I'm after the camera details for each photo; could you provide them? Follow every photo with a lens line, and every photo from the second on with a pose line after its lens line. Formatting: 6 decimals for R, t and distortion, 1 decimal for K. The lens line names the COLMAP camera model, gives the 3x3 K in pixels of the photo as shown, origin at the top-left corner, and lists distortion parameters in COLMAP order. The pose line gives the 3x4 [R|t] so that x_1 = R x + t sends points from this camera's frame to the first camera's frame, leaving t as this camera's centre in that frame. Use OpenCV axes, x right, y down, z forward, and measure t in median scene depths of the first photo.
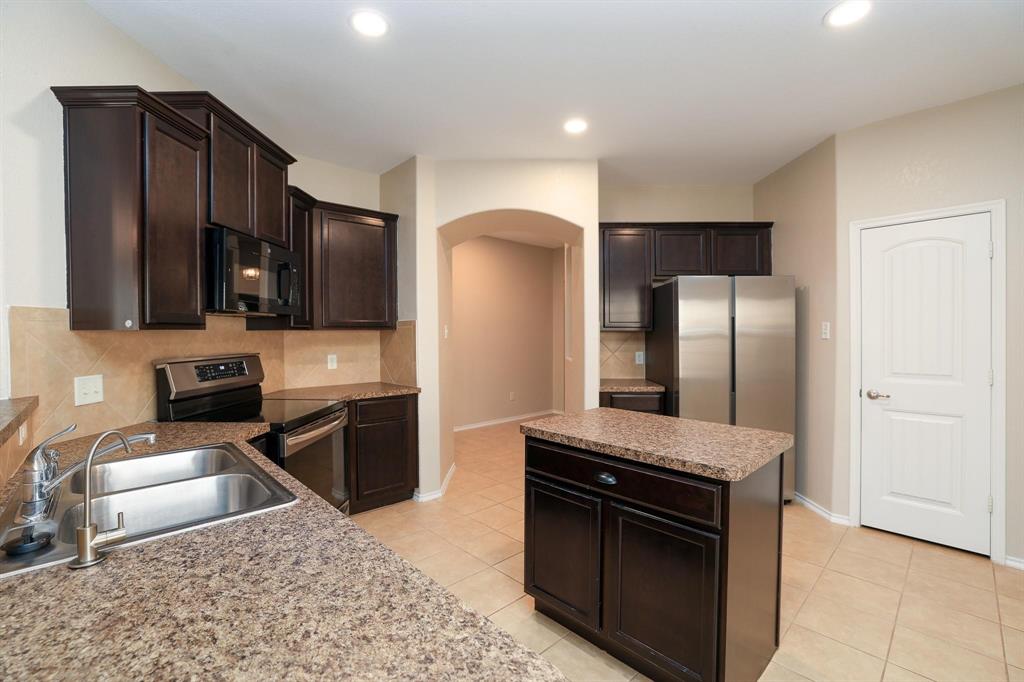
lens RADIAL K [[435.7, 0, 509.8], [0, 435.7, 339.6], [0, 0, 1]] dist [-0.030588, 0.009173]
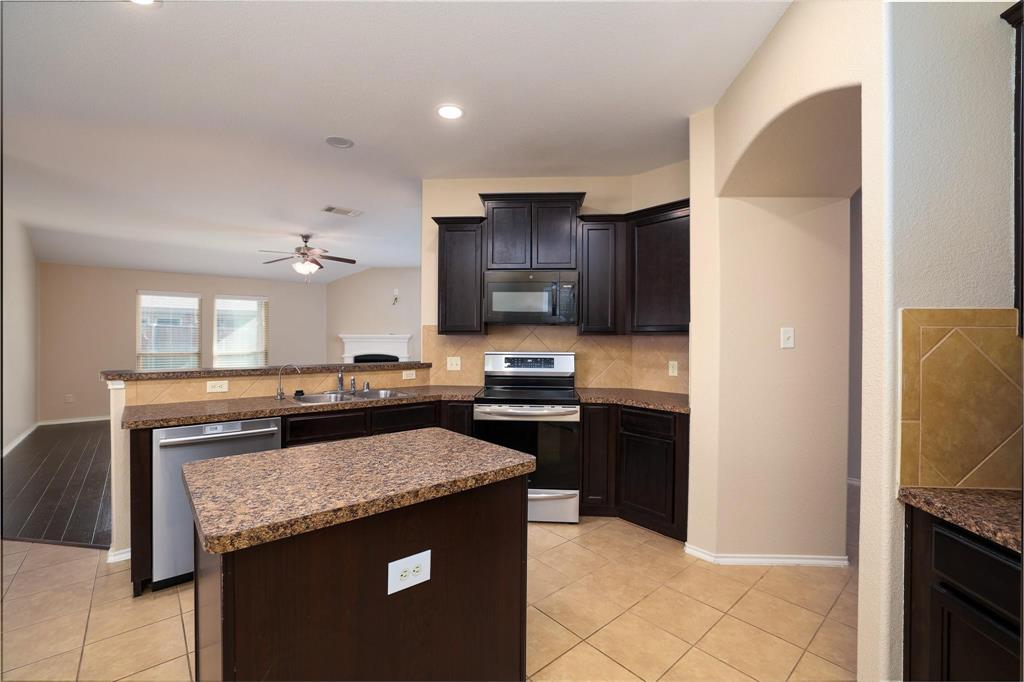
lens RADIAL K [[435.7, 0, 509.8], [0, 435.7, 339.6], [0, 0, 1]] dist [-0.030588, 0.009173]
pose [[-0.041218, 0.002174, -0.999148, 0.947751], [-0.024314, 0.999699, 0.003178, -0.011010], [0.998854, 0.024424, -0.041153, 1.131602]]
